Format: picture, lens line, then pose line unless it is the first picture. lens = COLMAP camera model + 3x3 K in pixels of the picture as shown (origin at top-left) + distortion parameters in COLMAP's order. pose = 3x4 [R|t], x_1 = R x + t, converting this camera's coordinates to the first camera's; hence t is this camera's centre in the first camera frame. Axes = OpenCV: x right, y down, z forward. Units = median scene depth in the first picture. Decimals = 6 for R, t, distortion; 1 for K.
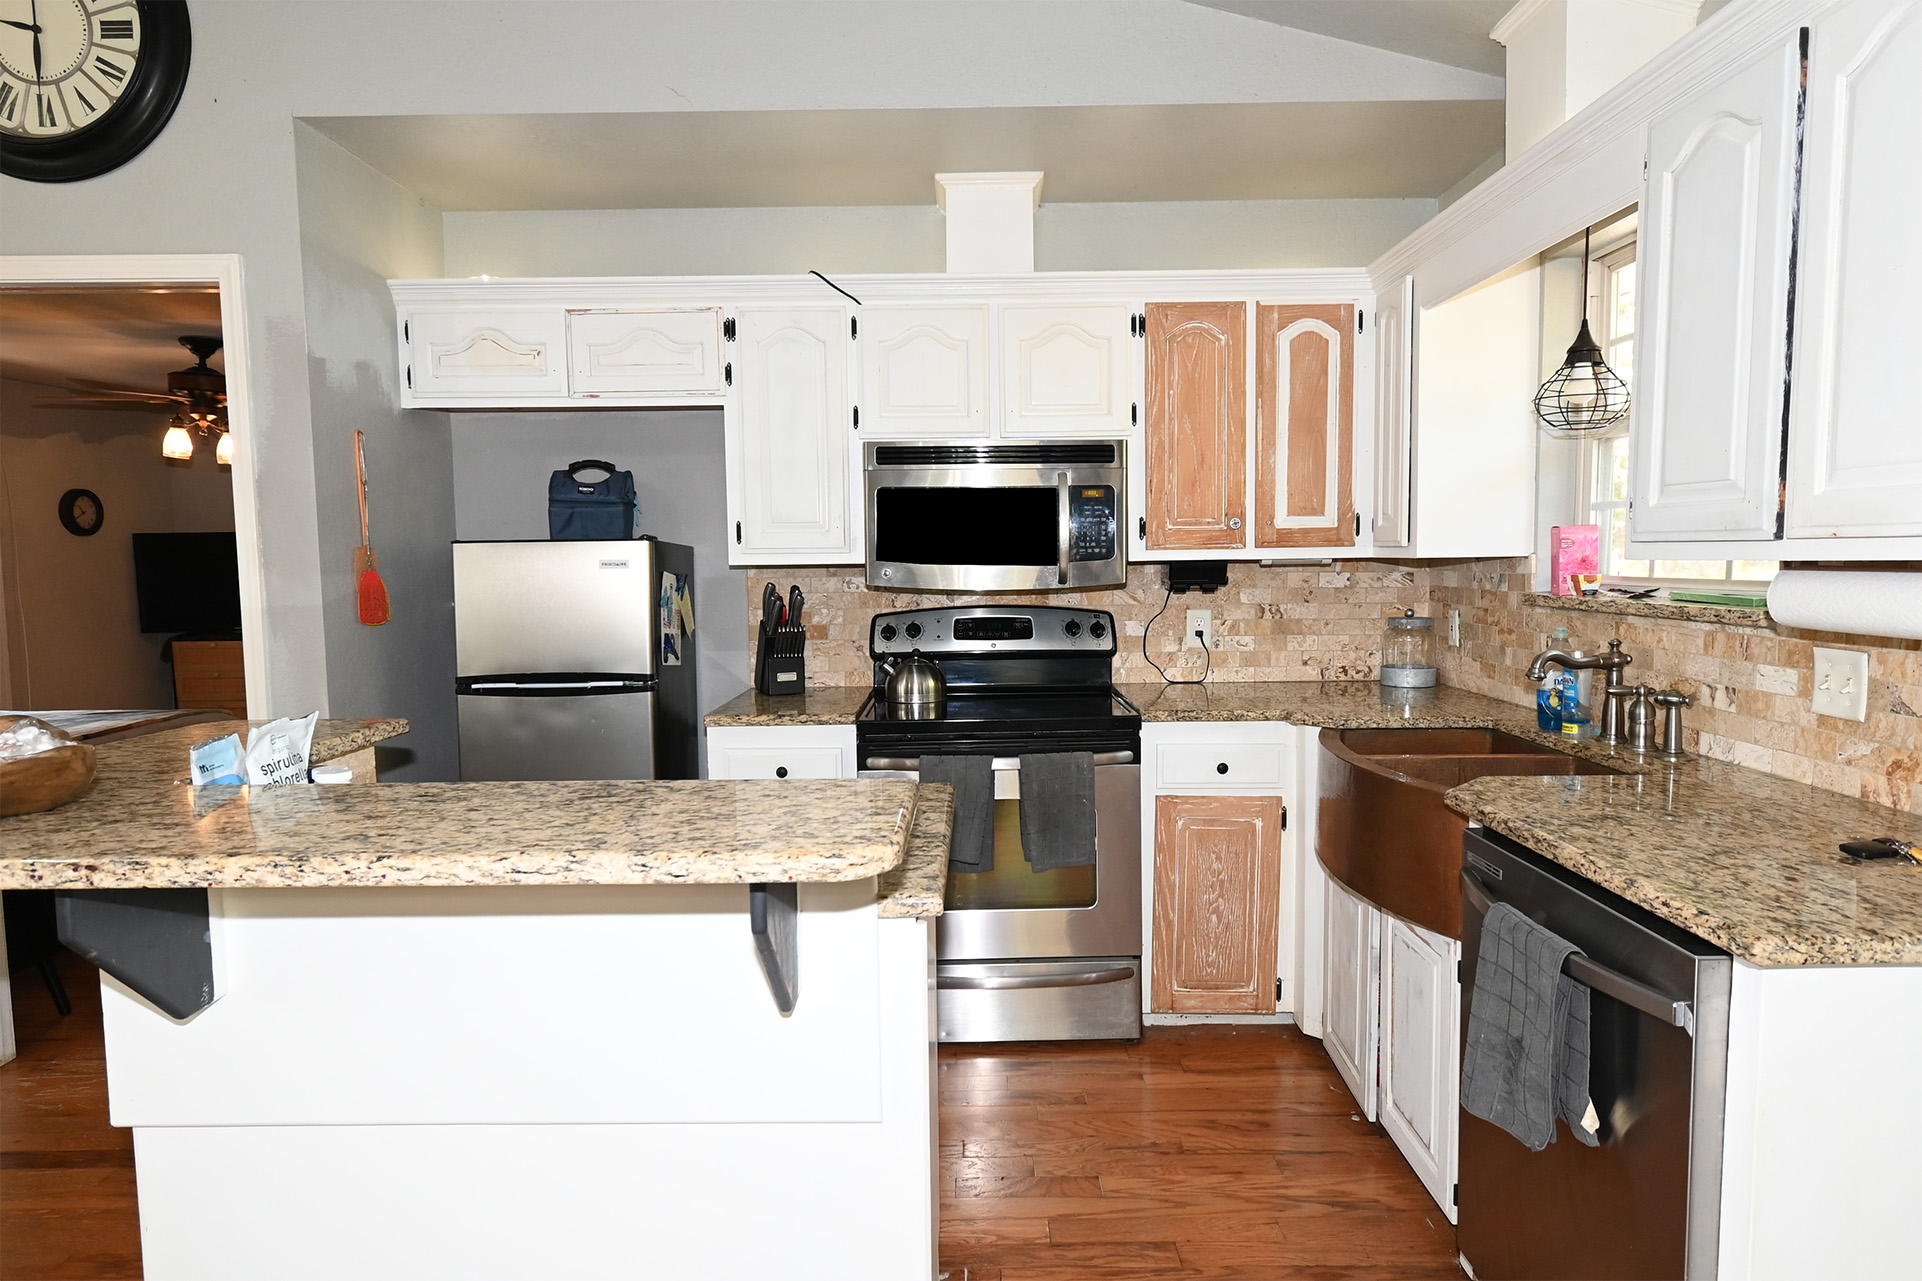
lens RADIAL K [[1086.3, 0, 966.7], [0, 1086.3, 637.8], [0, 0, 1]] dist [0.000648, -0.000380]
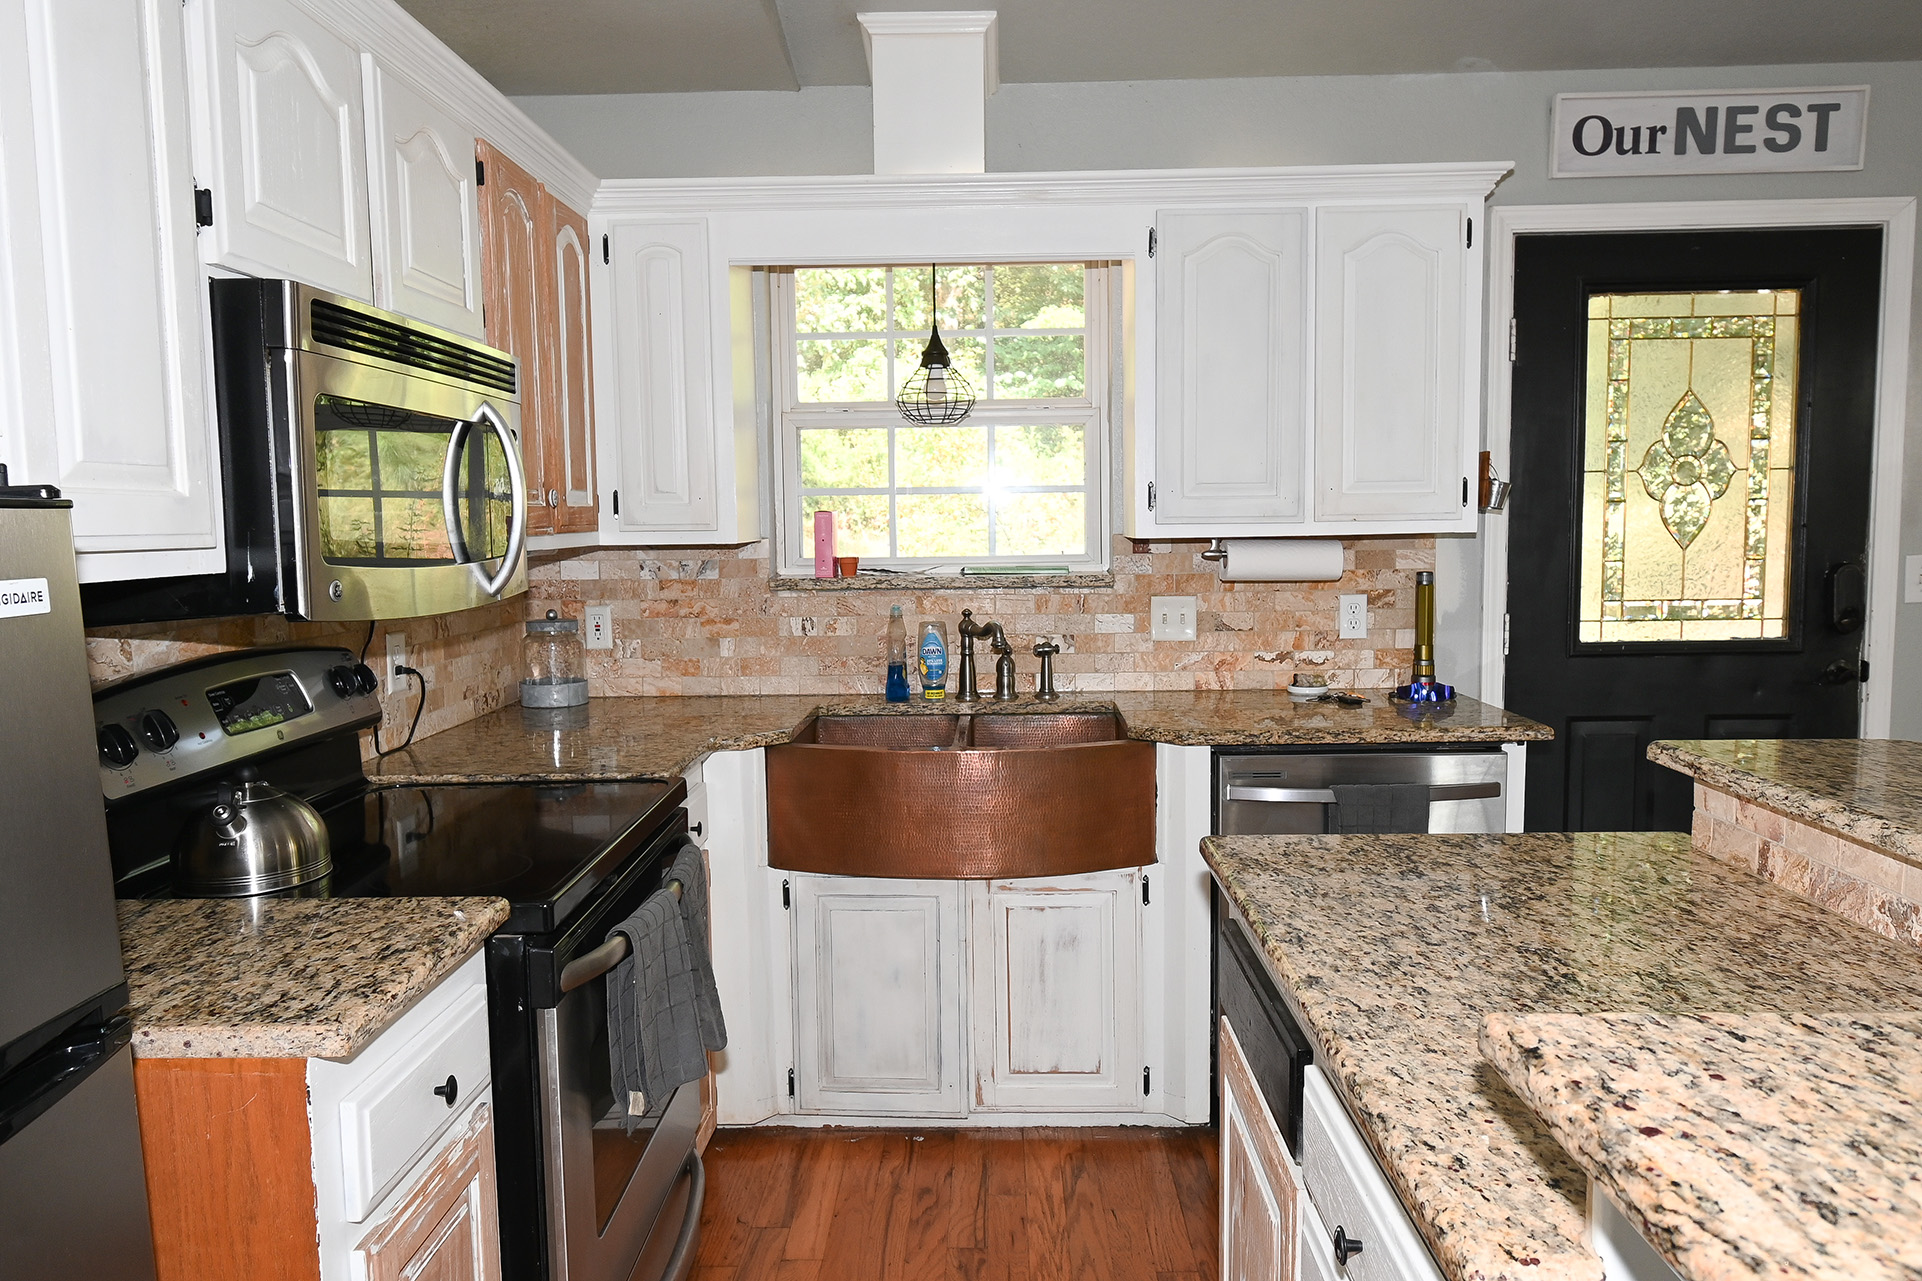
lens RADIAL K [[1289.5, 0, 957.2], [0, 1289.5, 636.5], [0, 0, 1]] dist [-0.010786, -0.002094]
pose [[0.025586, -0.080606, 0.996418, -0.582314], [0.090720, 0.992818, 0.077986, -0.058608], [-0.995548, 0.088400, 0.032715, 0.727197]]
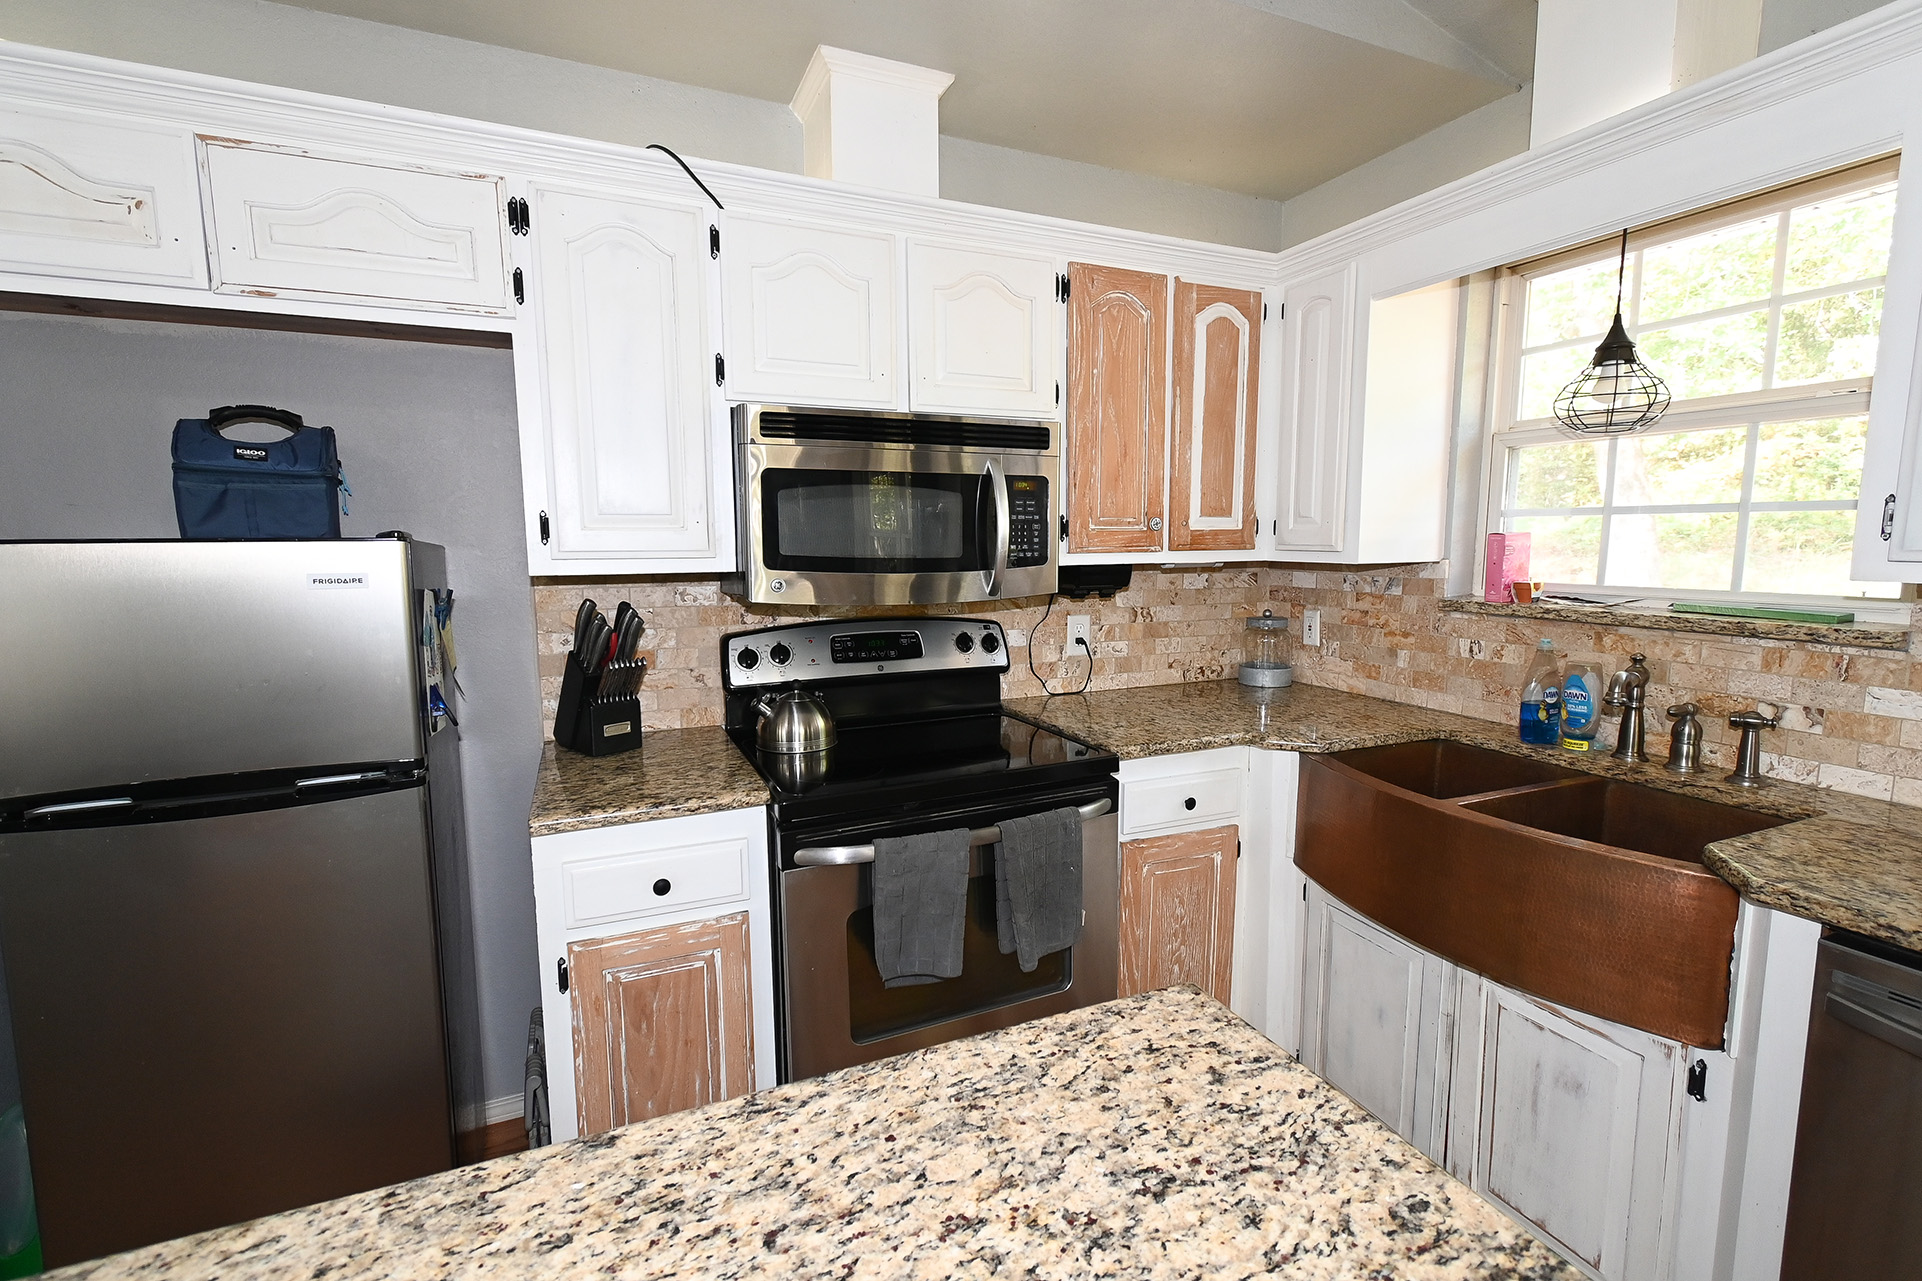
lens RADIAL K [[854.5, 0, 967.4], [0, 854.5, 641.2], [0, 0, 1]] dist [0.008971, -0.003138]
pose [[0.913578, -0.042474, 0.404440, -0.191021], [0.025282, 0.998539, 0.047756, -0.045976], [-0.405877, -0.033404, 0.913317, 0.410788]]
